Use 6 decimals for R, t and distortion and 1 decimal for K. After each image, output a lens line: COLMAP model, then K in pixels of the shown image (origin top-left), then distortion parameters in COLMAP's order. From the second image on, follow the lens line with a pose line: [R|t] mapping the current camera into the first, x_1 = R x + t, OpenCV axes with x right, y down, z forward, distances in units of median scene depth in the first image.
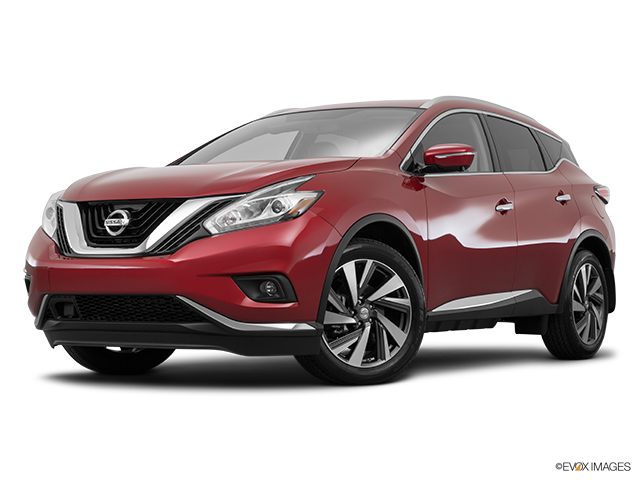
lens RADIAL K [[1182.2, 0, 314.1], [0, 1182.2, 242.4], [0, 0, 1]] dist [0.105545, 0.000000]
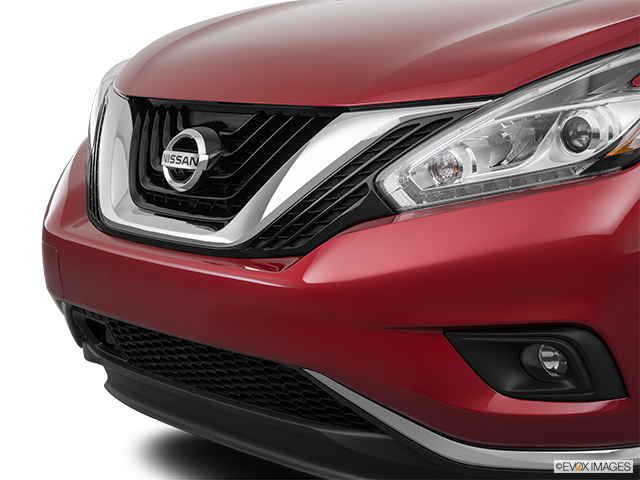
lens RADIAL K [[1198.2, 0, 316.2], [0, 1198.2, 237.6], [0, 0, 1]] dist [0.067750, 0.000000]
pose [[0.966841, 0.035390, -0.252917, -0.013092], [0.009987, 0.984355, 0.175914, -0.061456], [0.255186, -0.172607, 0.951361, 0.581068]]
